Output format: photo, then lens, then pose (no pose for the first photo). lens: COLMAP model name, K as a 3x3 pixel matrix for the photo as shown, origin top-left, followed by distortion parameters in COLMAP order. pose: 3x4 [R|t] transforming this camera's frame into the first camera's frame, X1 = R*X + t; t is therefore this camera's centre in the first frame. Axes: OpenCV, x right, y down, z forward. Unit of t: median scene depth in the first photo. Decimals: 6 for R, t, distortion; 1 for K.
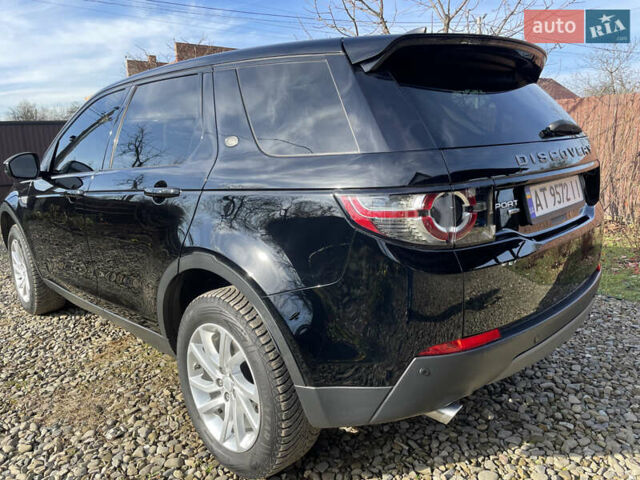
lens RADIAL K [[485.3, 0, 320.3], [0, 485.3, 233.7], [0, 0, 1]] dist [0.073486, -0.096352]
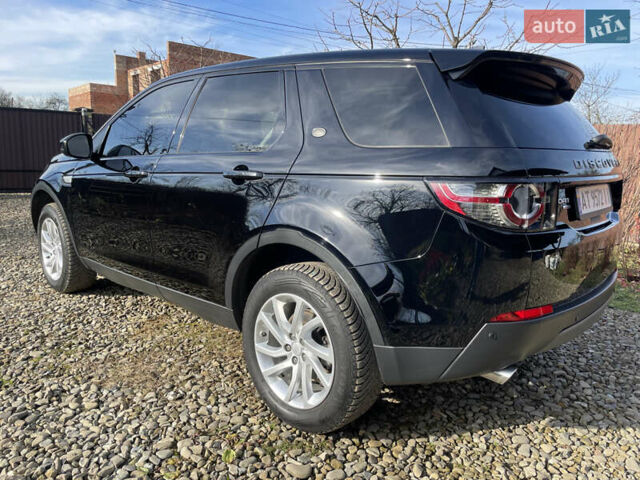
lens RADIAL K [[485.4, 0, 322.8], [0, 485.4, 240.7], [0, 0, 1]] dist [0.084812, -0.107778]
pose [[0.996247, 0.061322, 0.061079, -0.199588], [-0.060690, 0.998083, -0.012147, 0.065589], [-0.061707, 0.008395, 0.998059, -0.112409]]
